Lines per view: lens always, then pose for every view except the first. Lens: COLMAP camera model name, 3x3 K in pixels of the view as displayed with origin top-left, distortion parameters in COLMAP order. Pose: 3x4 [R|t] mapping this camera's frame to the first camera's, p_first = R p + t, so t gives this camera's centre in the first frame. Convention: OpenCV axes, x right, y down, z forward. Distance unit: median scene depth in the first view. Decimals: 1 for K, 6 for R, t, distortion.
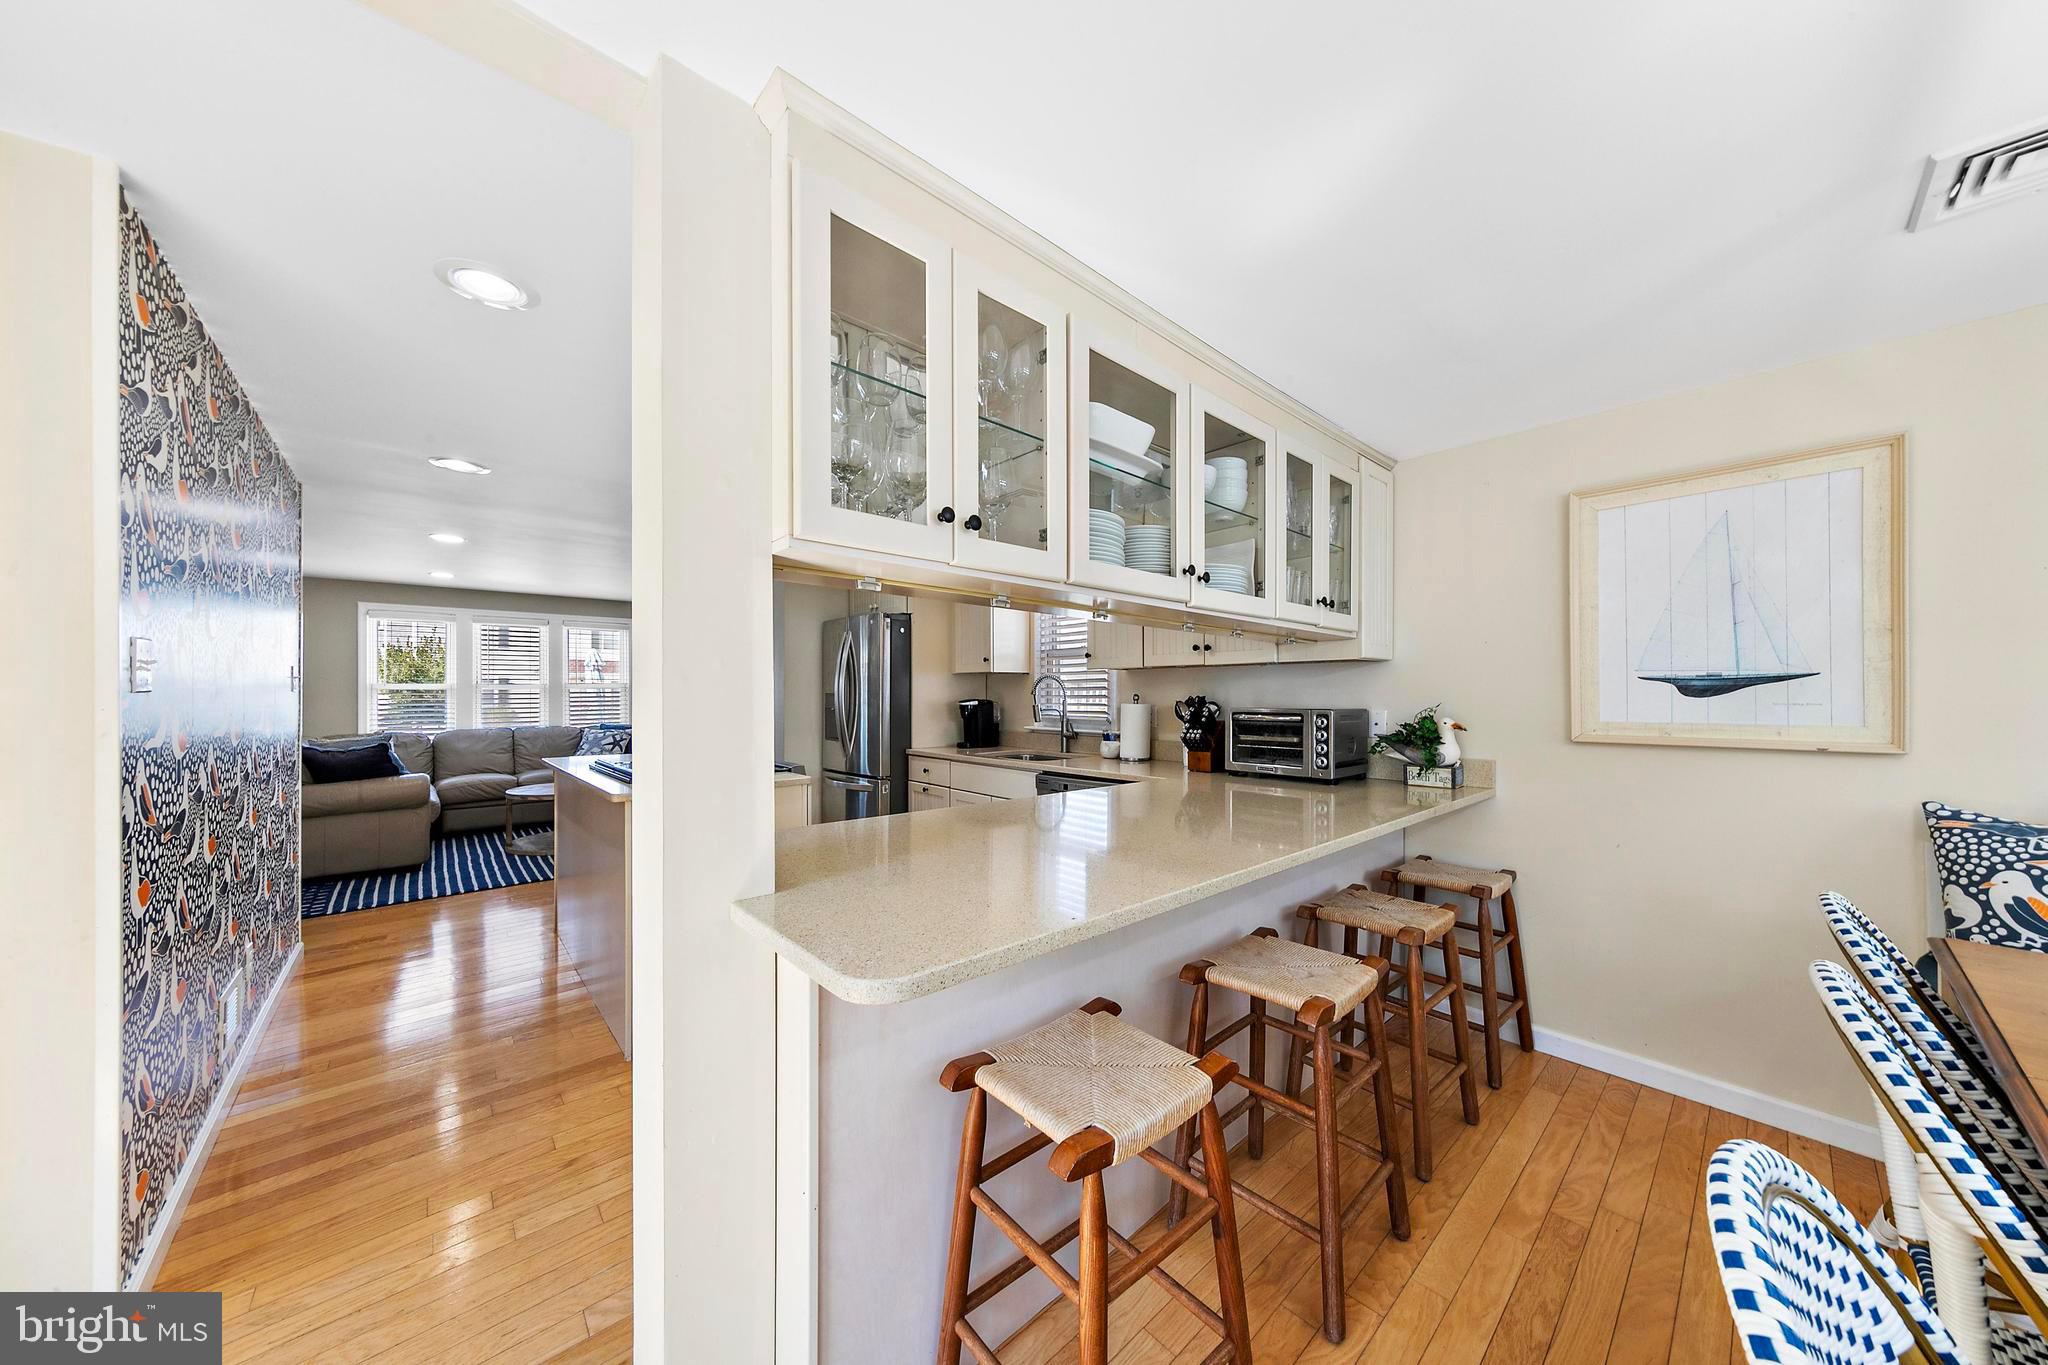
lens RADIAL K [[681.1, 0, 1058.5], [0, 681.1, 696.6], [0, 0, 1]] dist [0.000752, -0.000381]
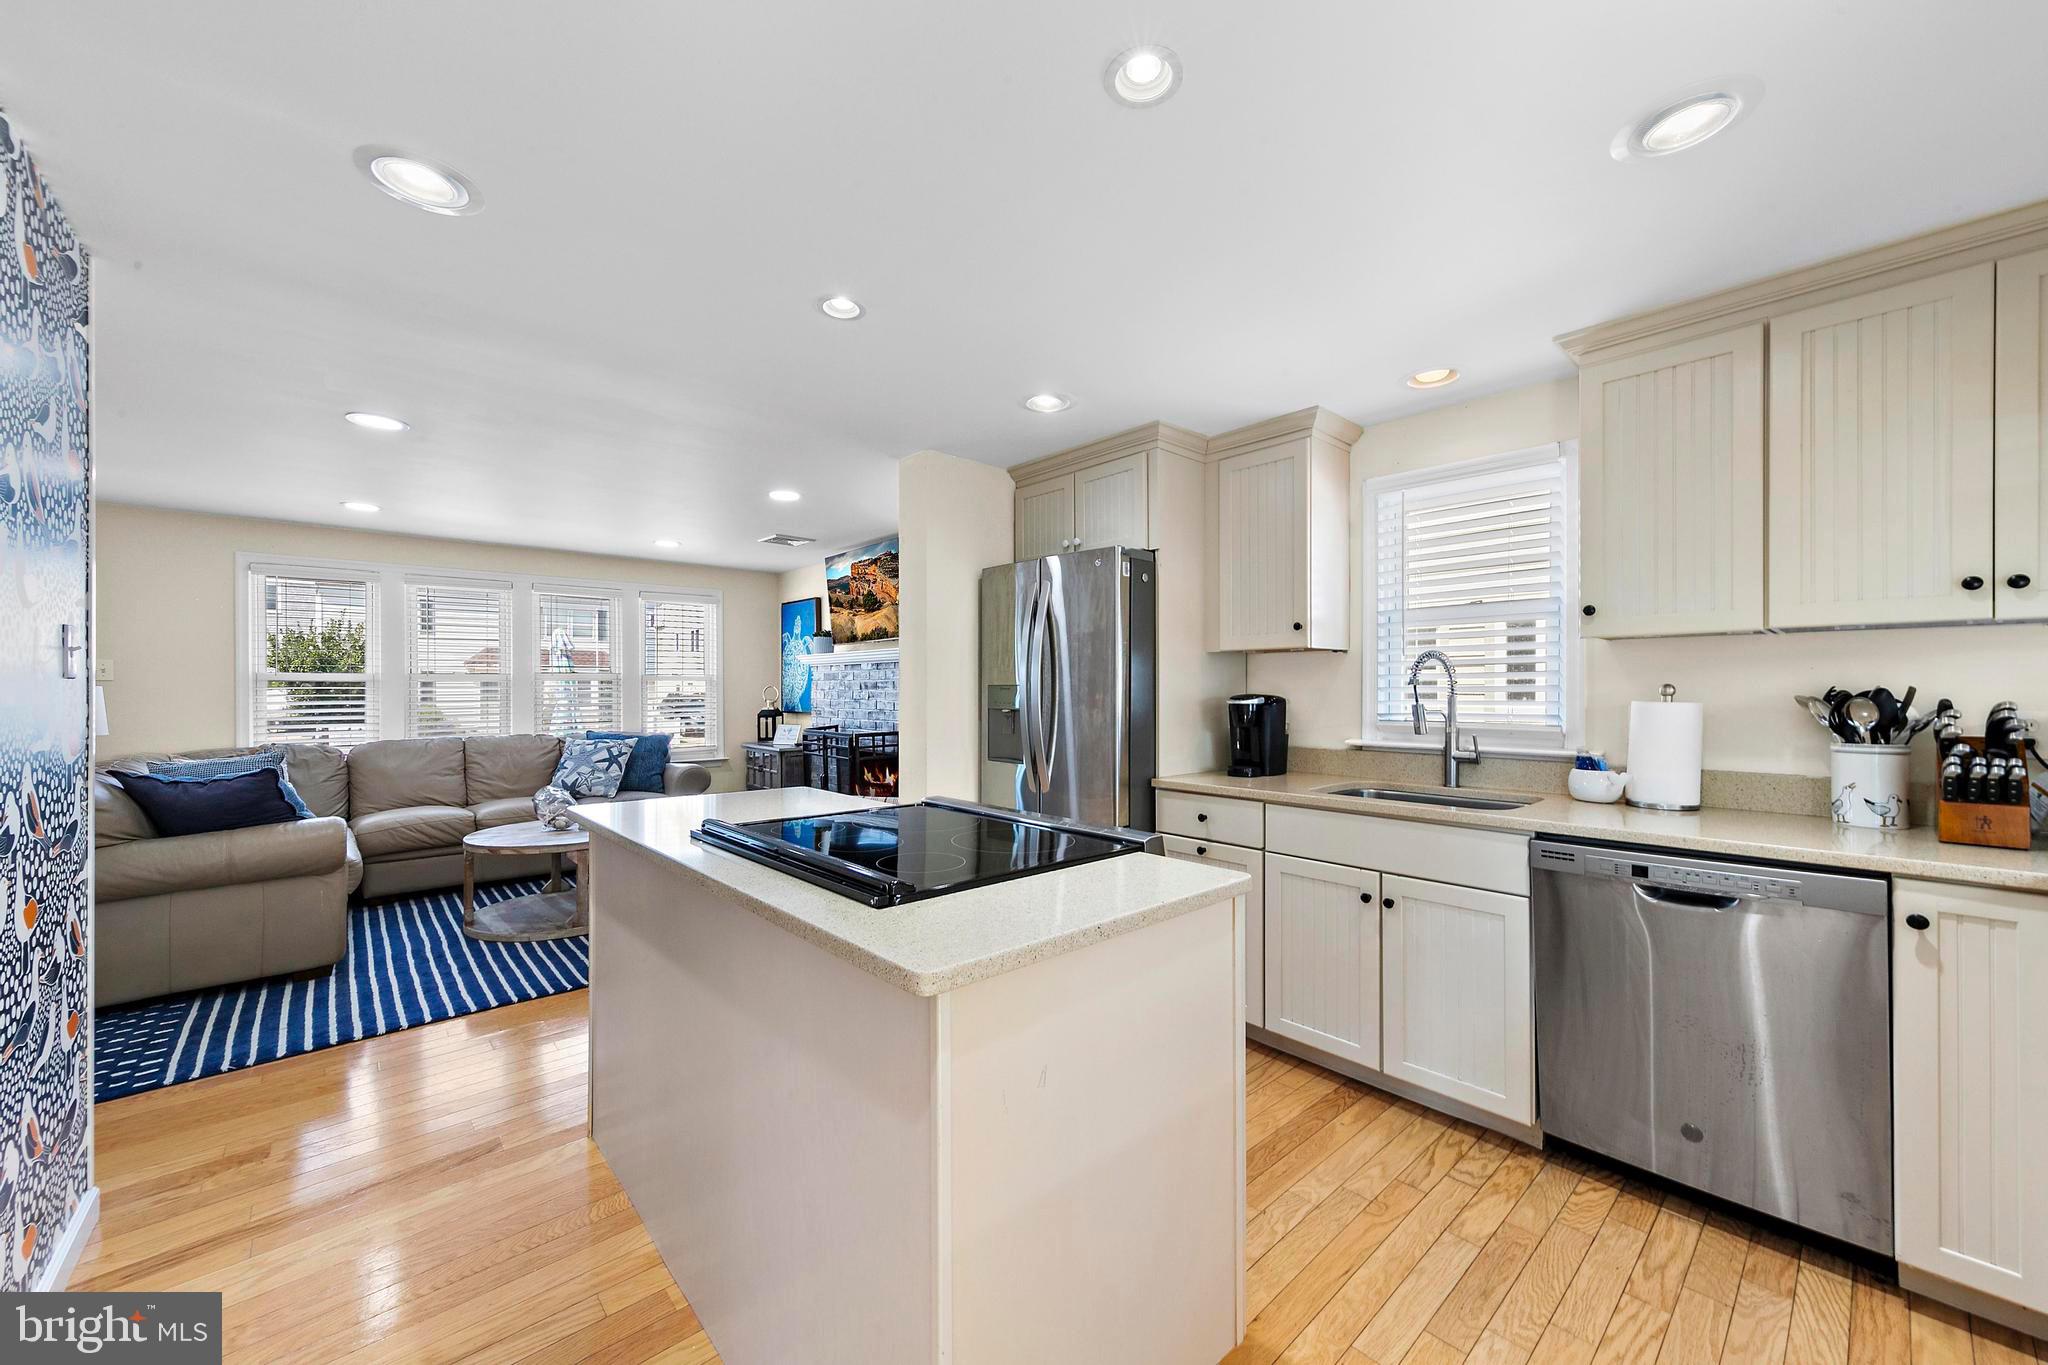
lens RADIAL K [[757.6, 0, 1032.8], [0, 757.6, 691.8], [0, 0, 1]] dist [-0.010831, 0.001423]
pose [[0.999992, -0.001419, -0.003726, -0.028722], [0.001415, 0.999998, -0.001147, 0.000200], [0.003728, 0.001142, 0.999992, 0.030989]]
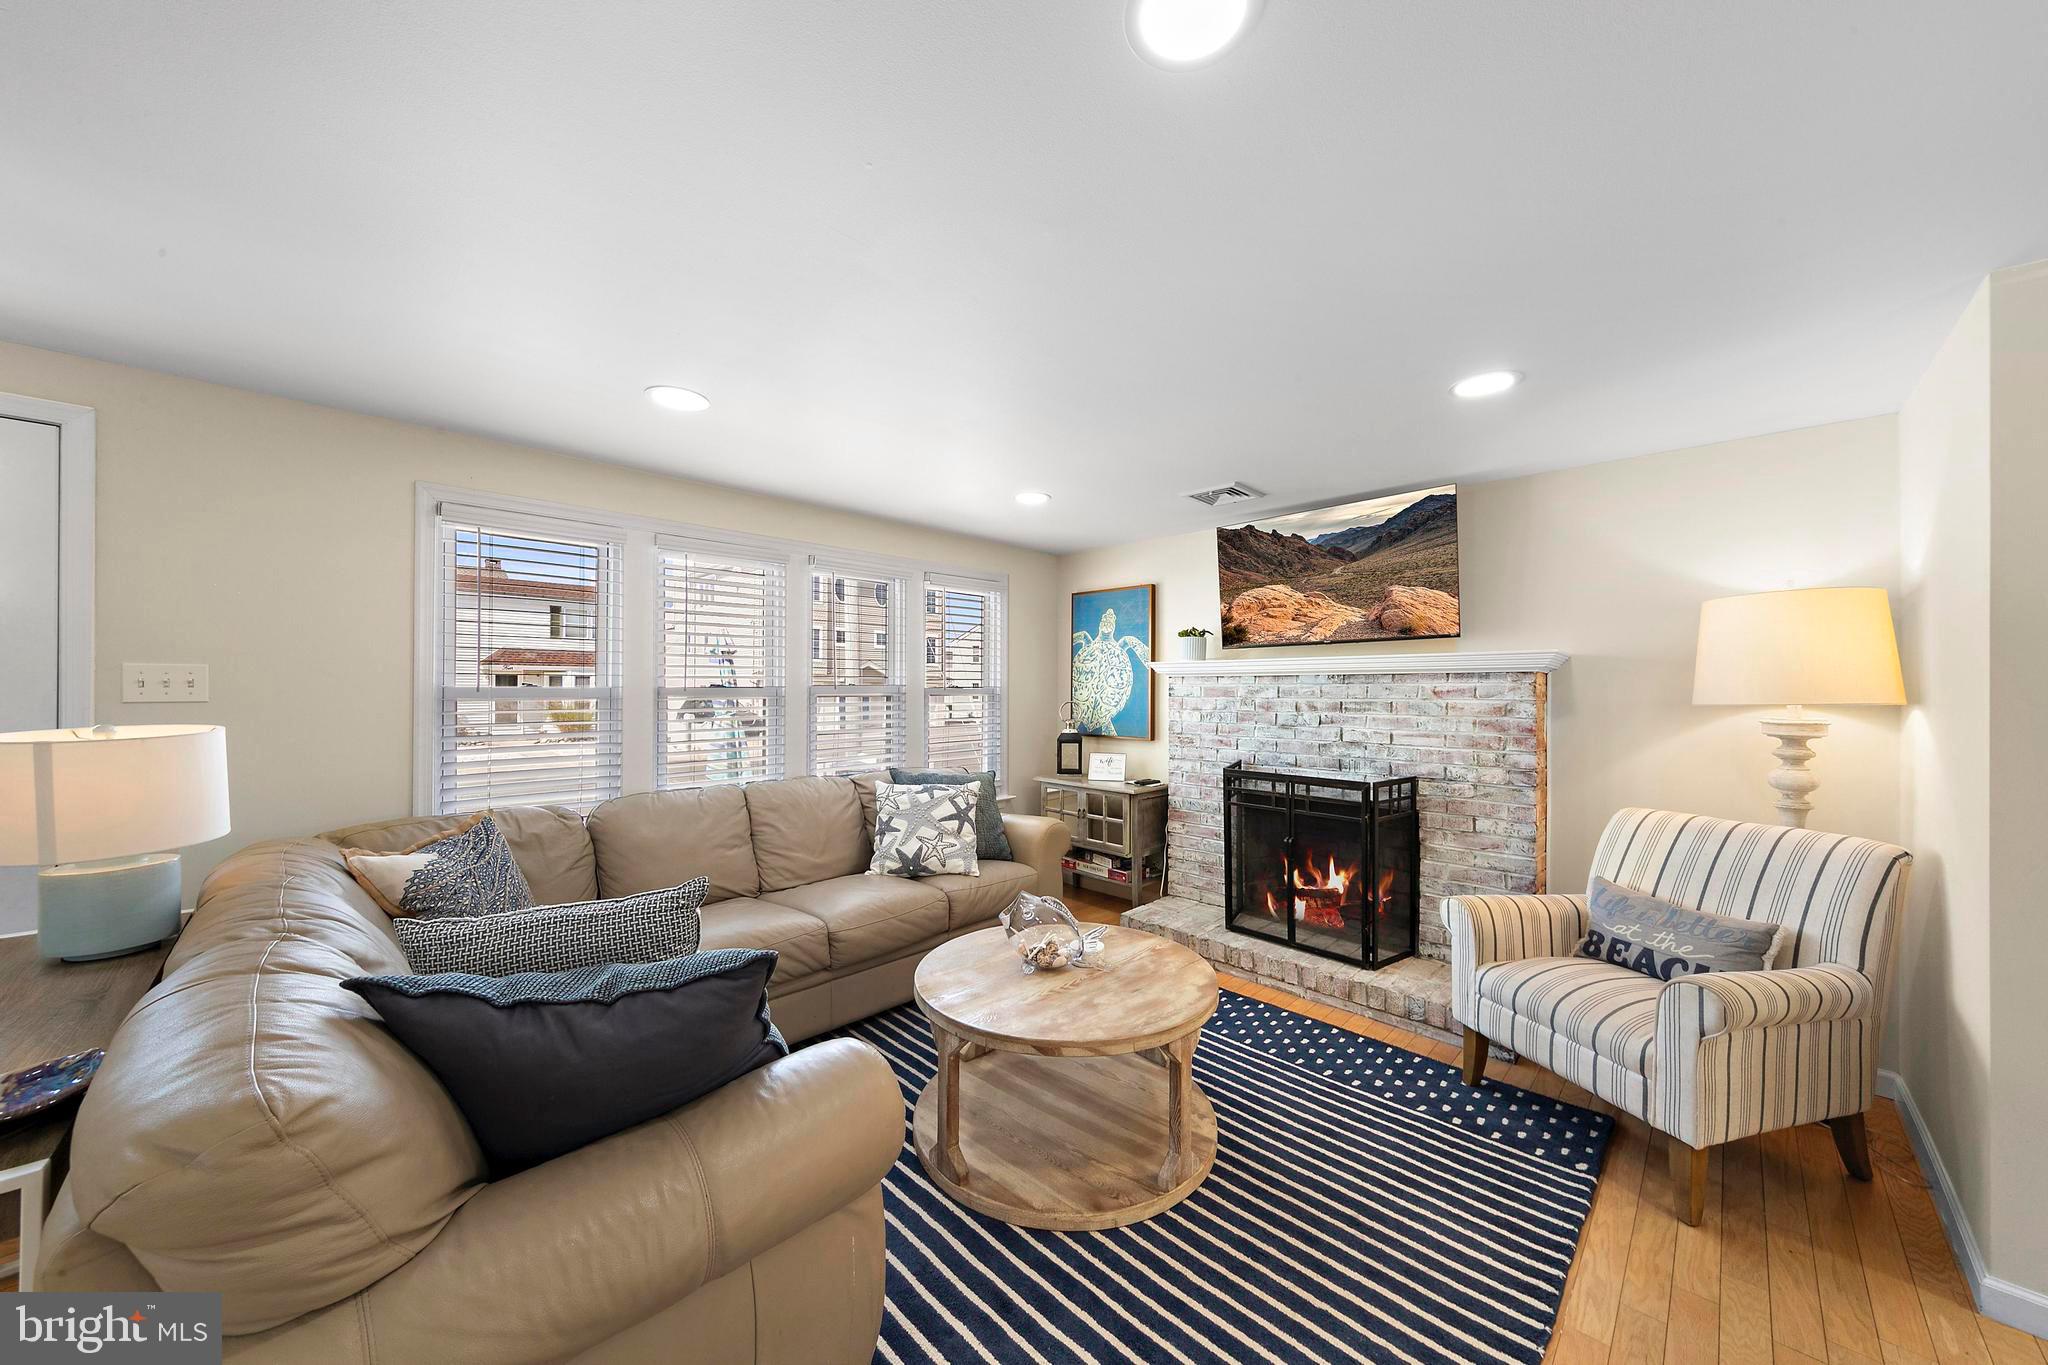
lens RADIAL K [[709.7, 0, 1024.9], [0, 709.7, 691.3], [0, 0, 1]] dist [-0.000257, -0.000184]
pose [[0.999372, 0.003469, 0.035259, -0.080410], [-0.003310, 0.999984, -0.004572, -0.001780], [-0.035274, 0.004452, 0.999368, 0.066898]]
